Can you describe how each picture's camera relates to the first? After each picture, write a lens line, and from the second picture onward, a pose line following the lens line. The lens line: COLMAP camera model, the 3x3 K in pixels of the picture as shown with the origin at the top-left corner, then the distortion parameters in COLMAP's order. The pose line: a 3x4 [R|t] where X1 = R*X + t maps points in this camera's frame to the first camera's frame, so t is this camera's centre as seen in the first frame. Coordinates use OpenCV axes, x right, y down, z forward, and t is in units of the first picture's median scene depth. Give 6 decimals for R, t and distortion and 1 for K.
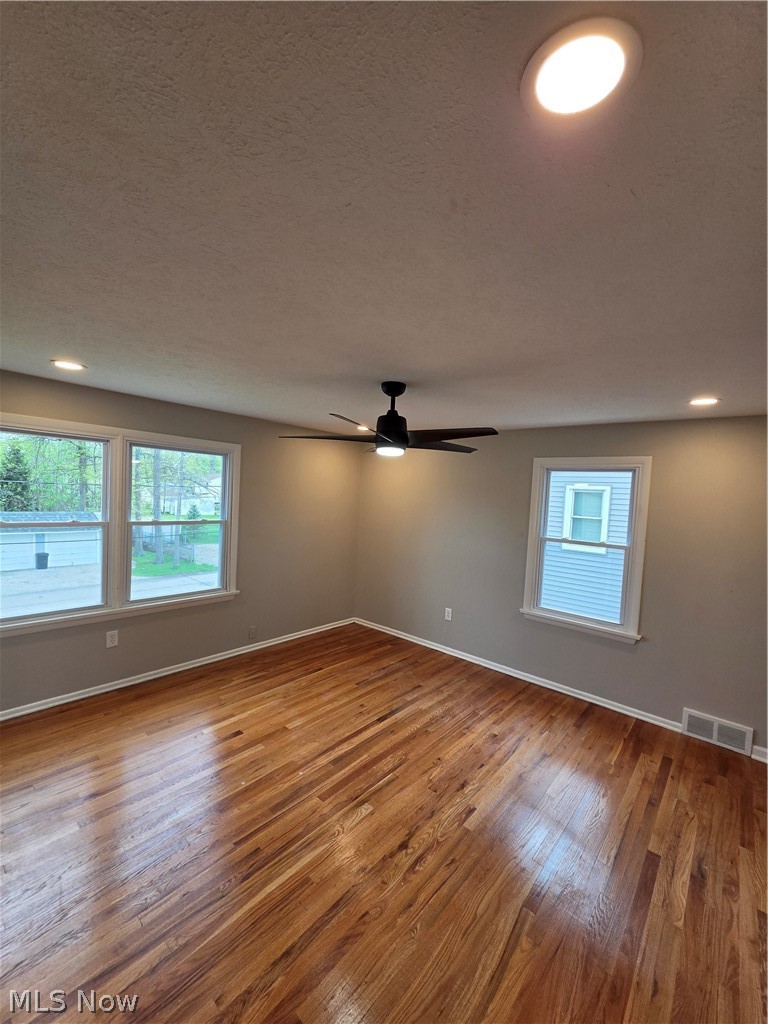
lens RADIAL K [[420.4, 0, 394.2], [0, 420.4, 514.6], [0, 0, 1]] dist [-0.006943, 0.004532]
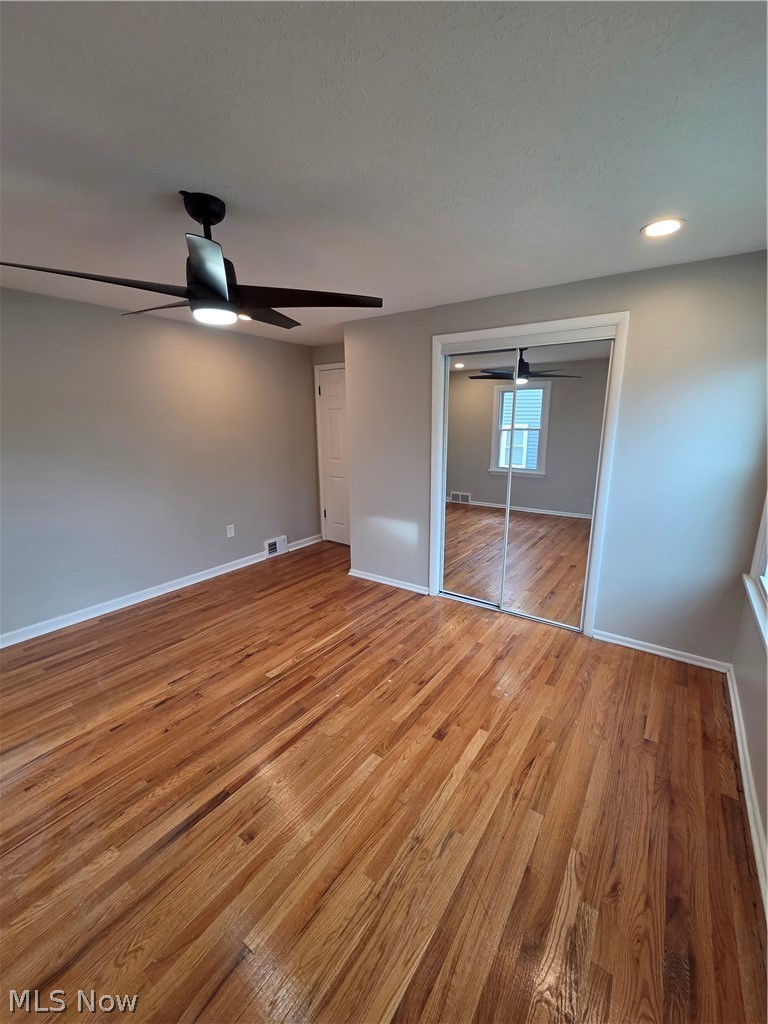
lens RADIAL K [[420.4, 0, 394.2], [0, 420.4, 514.6], [0, 0, 1]] dist [-0.006943, 0.004532]
pose [[-0.993776, -0.026152, -0.108281, -0.228217], [-0.055226, 0.959847, 0.275035, -0.042911], [0.096740, 0.279303, -0.955317, 1.747170]]
